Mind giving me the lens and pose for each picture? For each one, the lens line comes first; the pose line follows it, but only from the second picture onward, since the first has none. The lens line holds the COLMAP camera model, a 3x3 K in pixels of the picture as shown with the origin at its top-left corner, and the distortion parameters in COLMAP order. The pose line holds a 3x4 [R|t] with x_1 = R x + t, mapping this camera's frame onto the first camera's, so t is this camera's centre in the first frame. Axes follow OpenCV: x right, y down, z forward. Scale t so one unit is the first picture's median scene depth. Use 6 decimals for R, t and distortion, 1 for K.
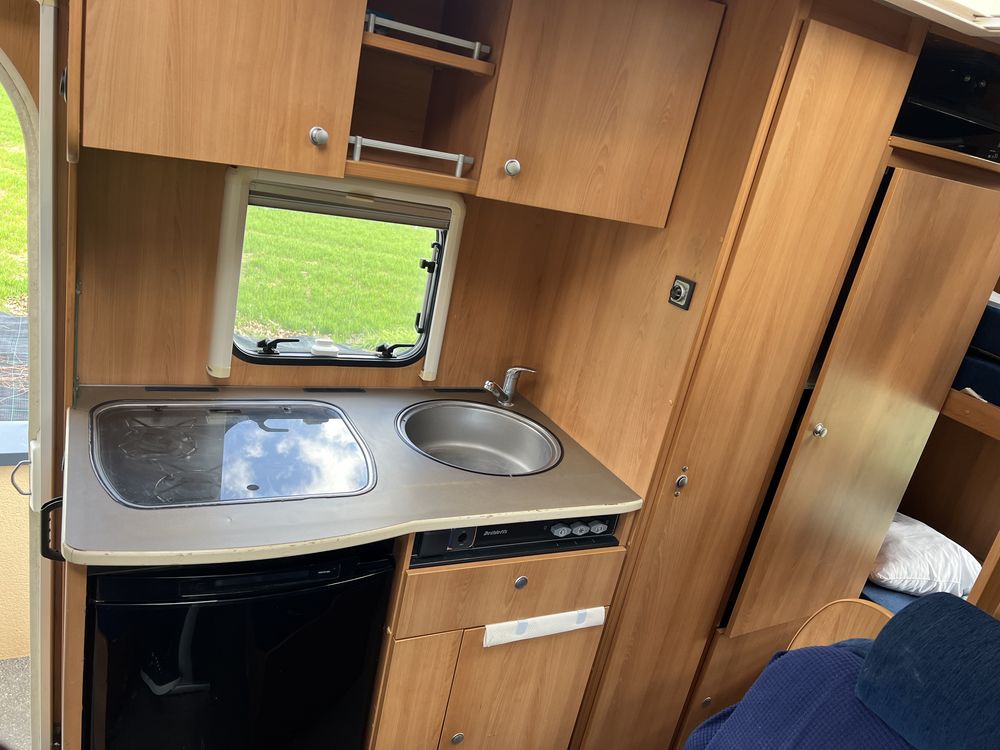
lens RADIAL K [[752.2, 0, 476.6], [0, 752.2, 372.4], [0, 0, 1]] dist [0.009975, -0.003566]
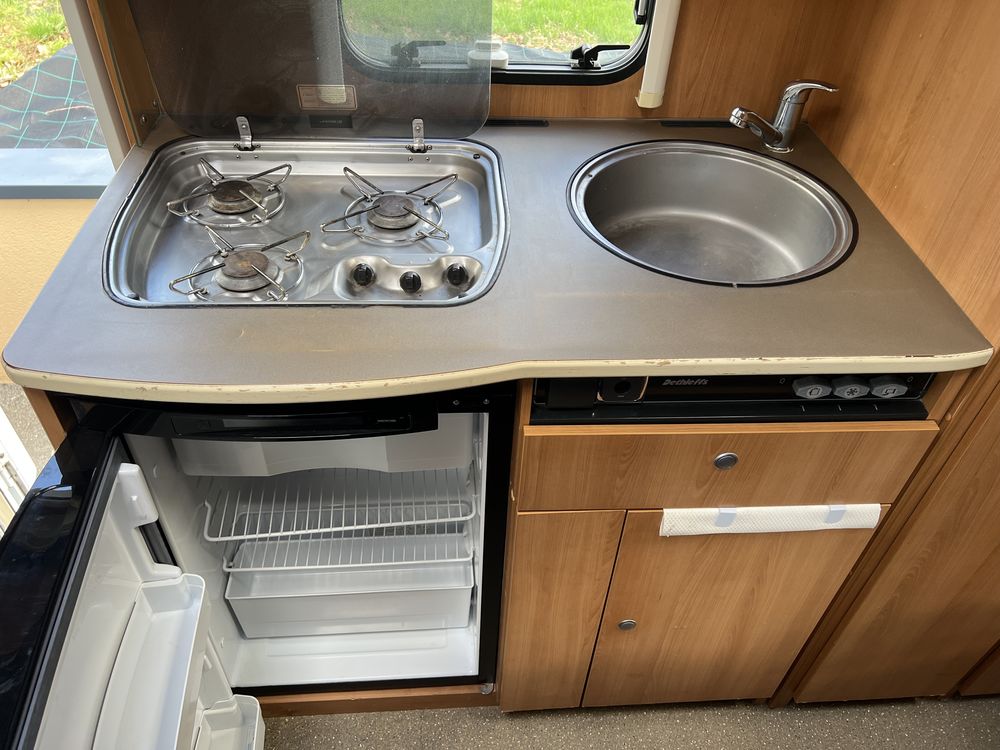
lens RADIAL K [[748.4, 0, 500.0], [0, 748.4, 375.0], [0, 0, 1]] dist [0.009403, 0.000544]
pose [[0.914054, 0.138990, -0.381034, 0.096558], [0.005701, 0.934955, 0.354721, -0.002829], [0.405552, -0.326406, 0.853807, 0.362605]]
